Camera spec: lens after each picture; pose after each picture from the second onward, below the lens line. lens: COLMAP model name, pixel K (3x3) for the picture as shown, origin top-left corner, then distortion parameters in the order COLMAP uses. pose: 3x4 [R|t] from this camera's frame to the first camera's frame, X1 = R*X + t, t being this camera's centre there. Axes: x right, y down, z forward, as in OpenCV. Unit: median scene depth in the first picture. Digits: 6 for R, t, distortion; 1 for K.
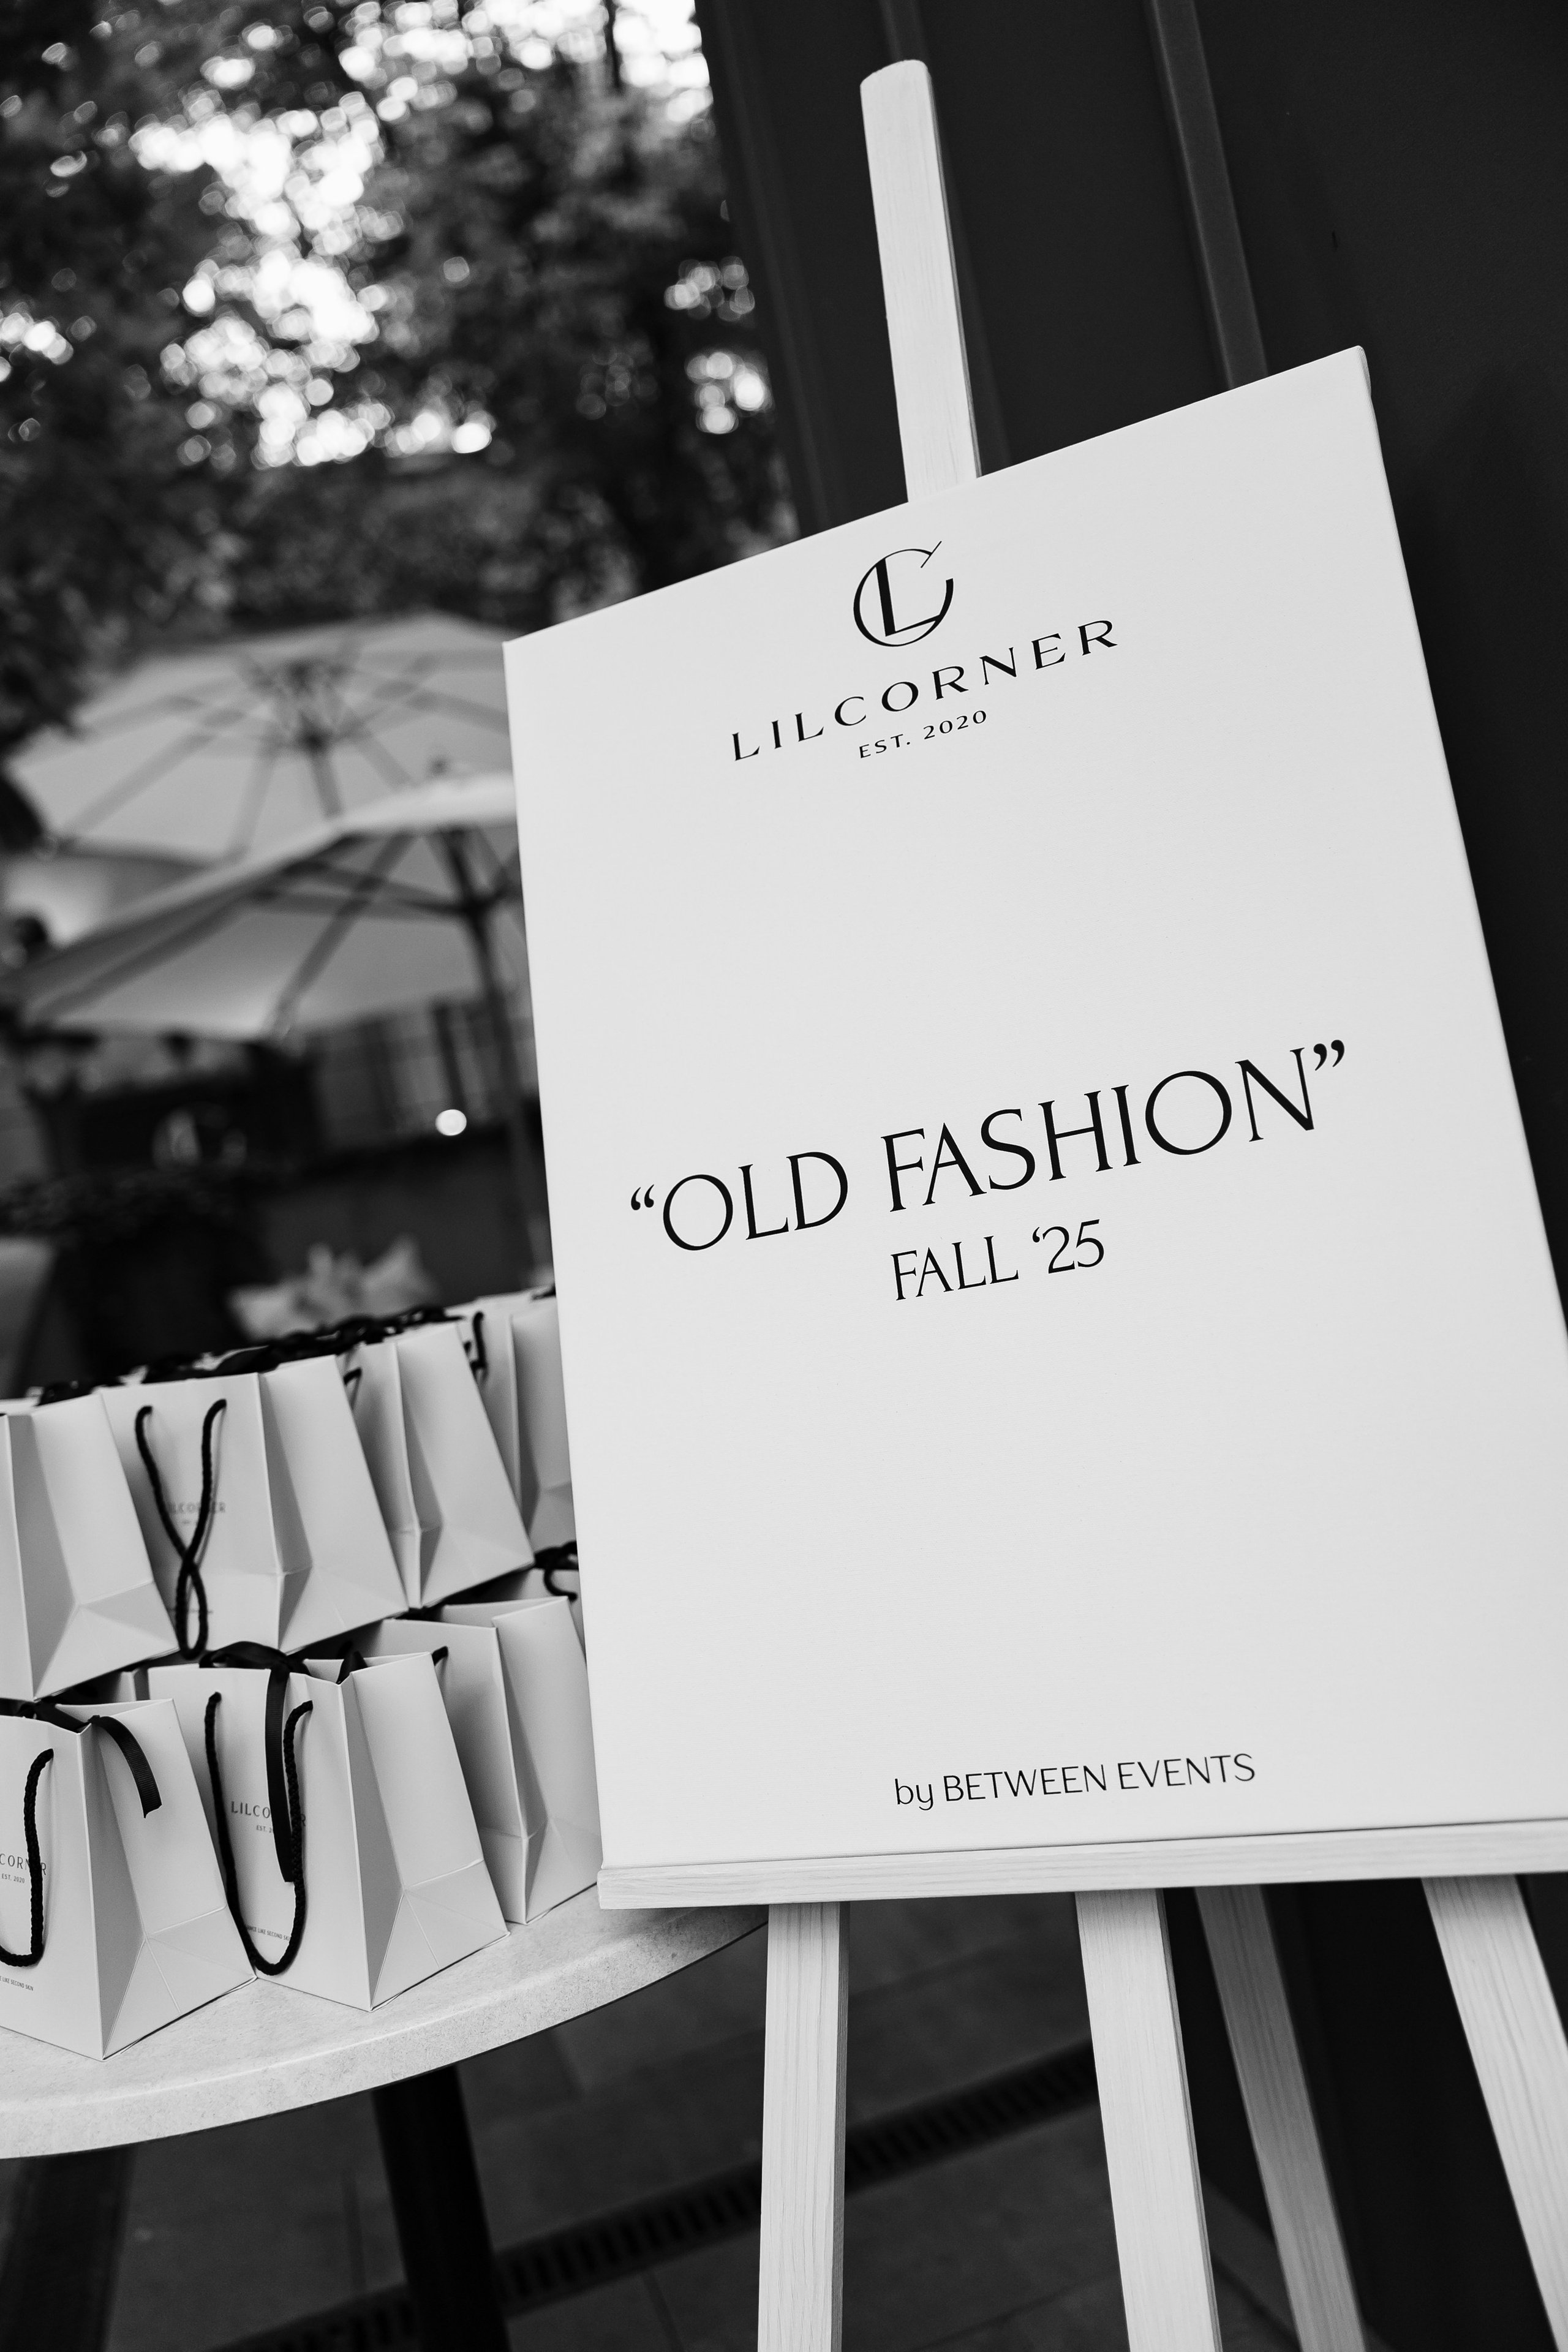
lens RADIAL K [[1763.9, 0, 784.0], [0, 1763.9, 1176.0], [0, 0, 1]] dist [-0.012254, 0.008946]
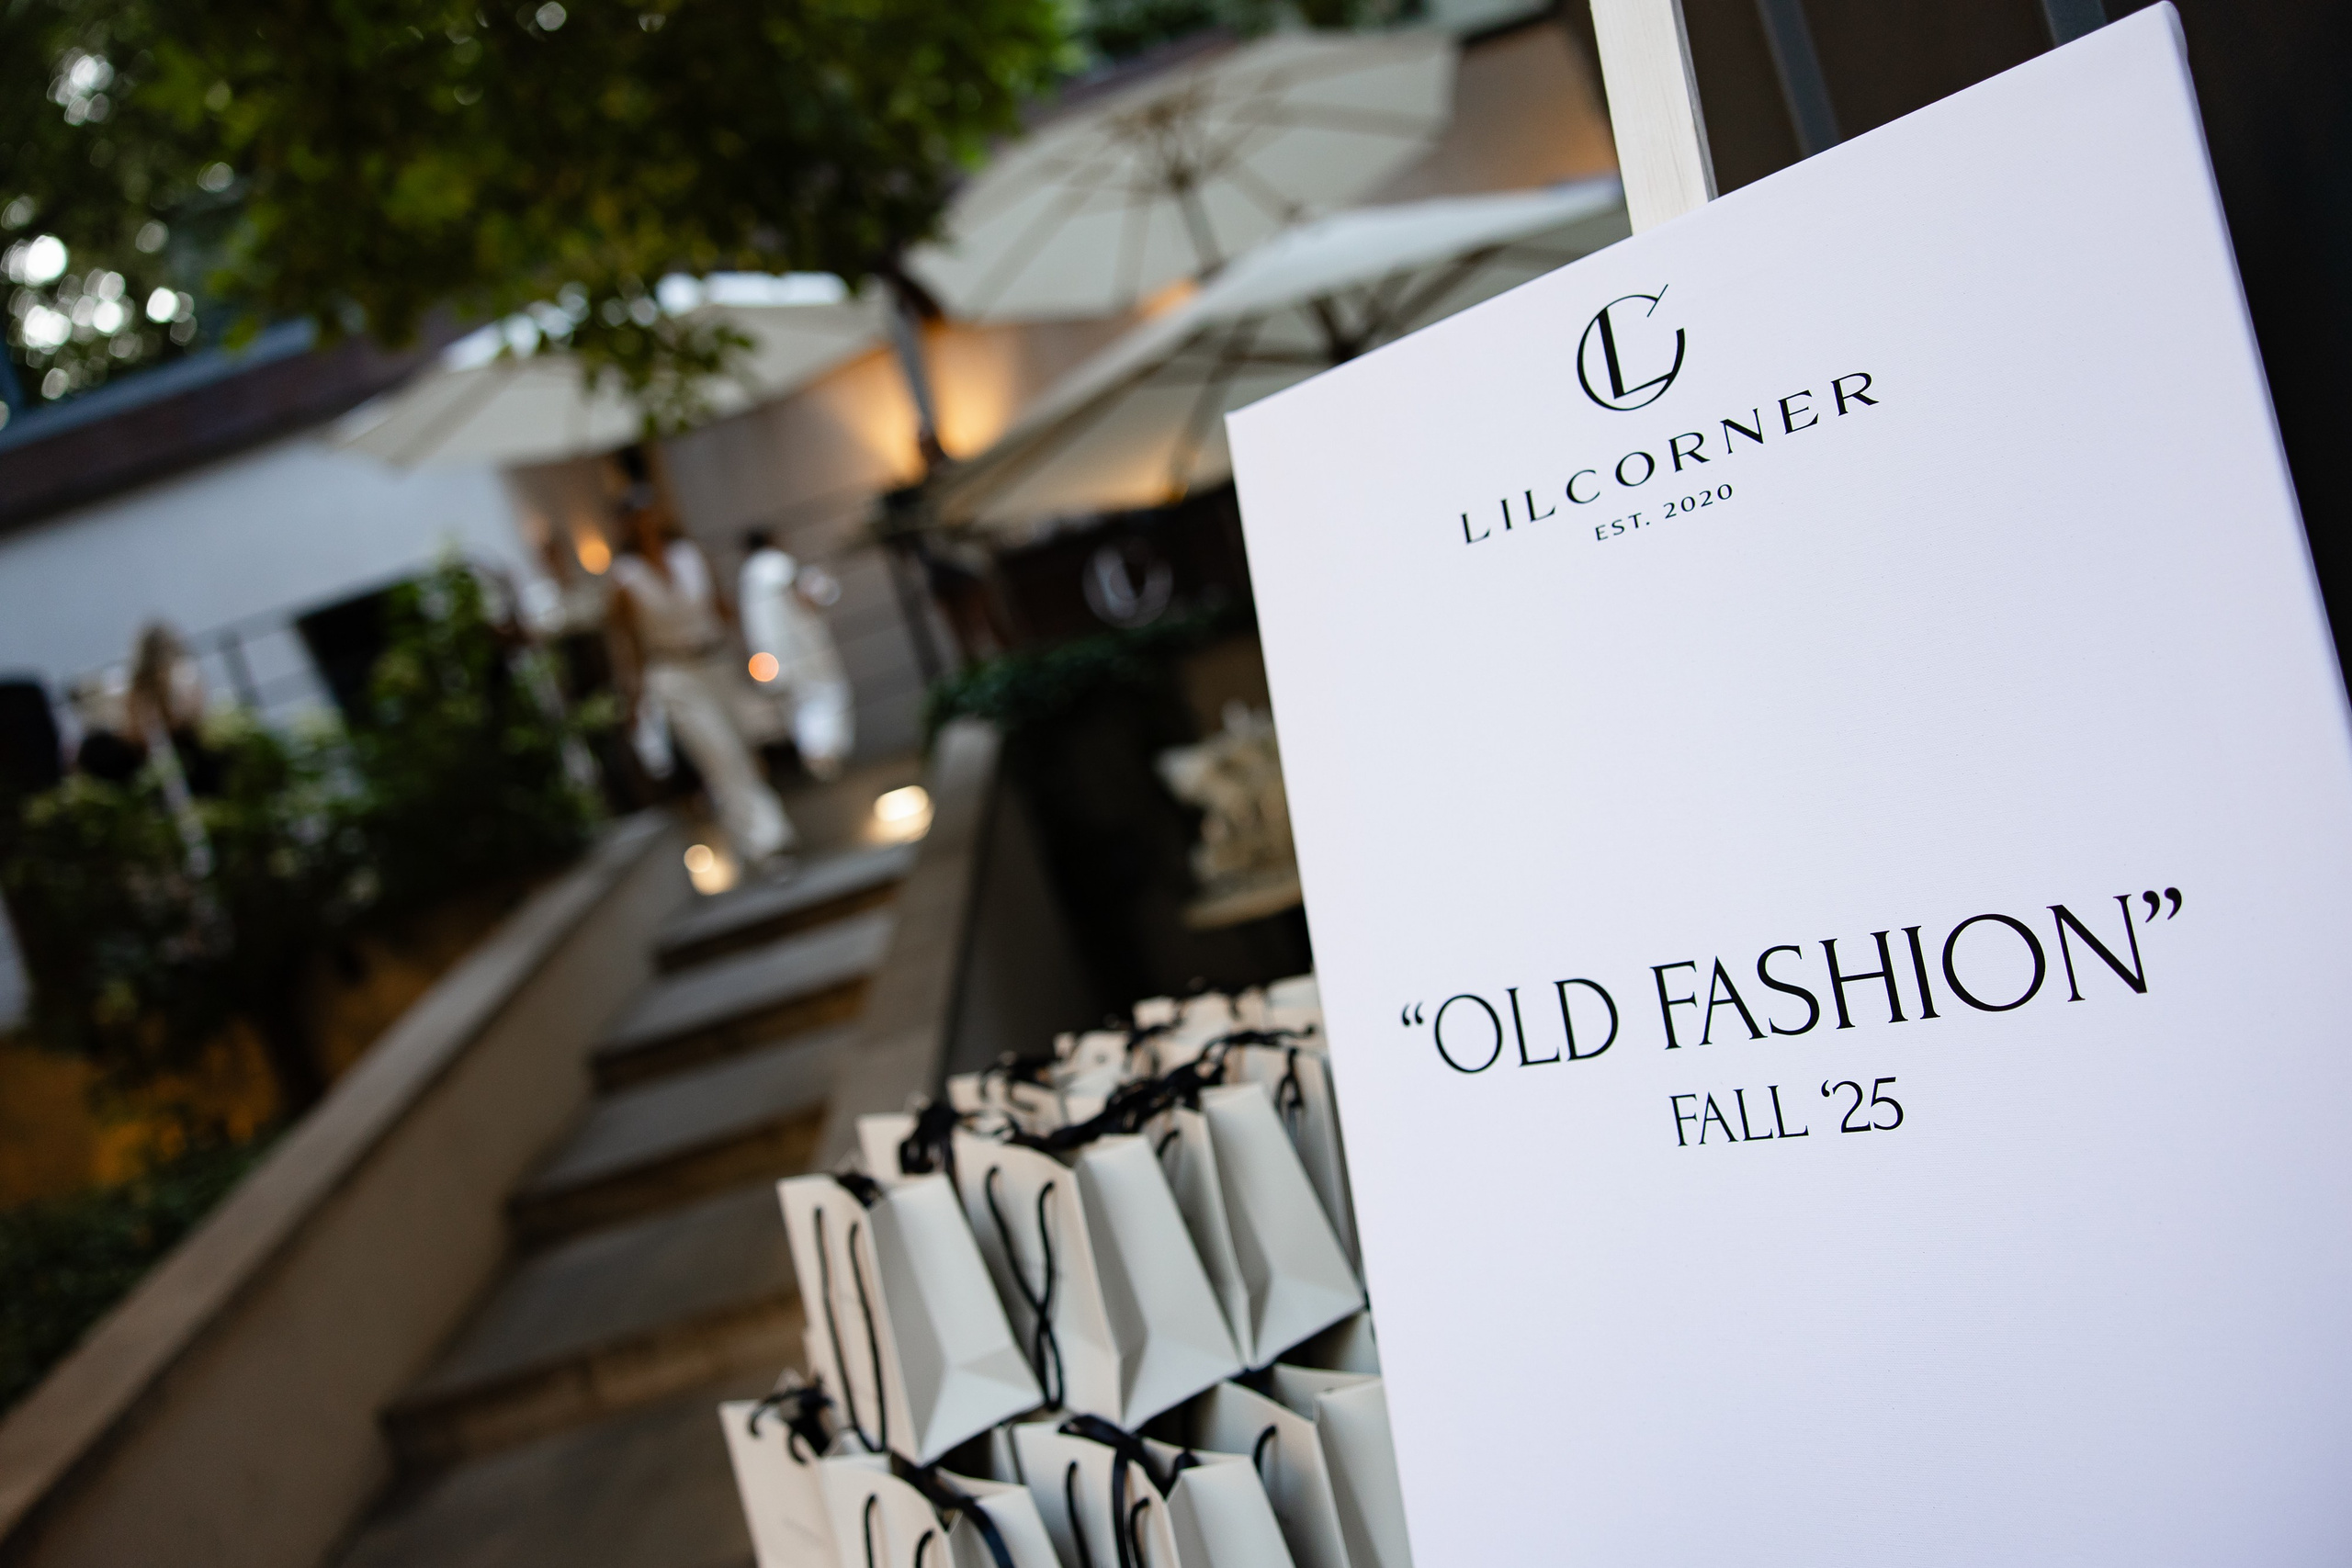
lens RADIAL K [[1763.7, 0, 1176.0], [0, 1763.7, 784.0], [0, 0, 1]] dist [-0.012254, 0.008946]
pose [[0.950013, -0.080266, -0.301715, 0.103557], [0.116562, 0.987696, 0.104260, -0.238241], [0.289634, -0.134217, 0.947680, 0.056947]]
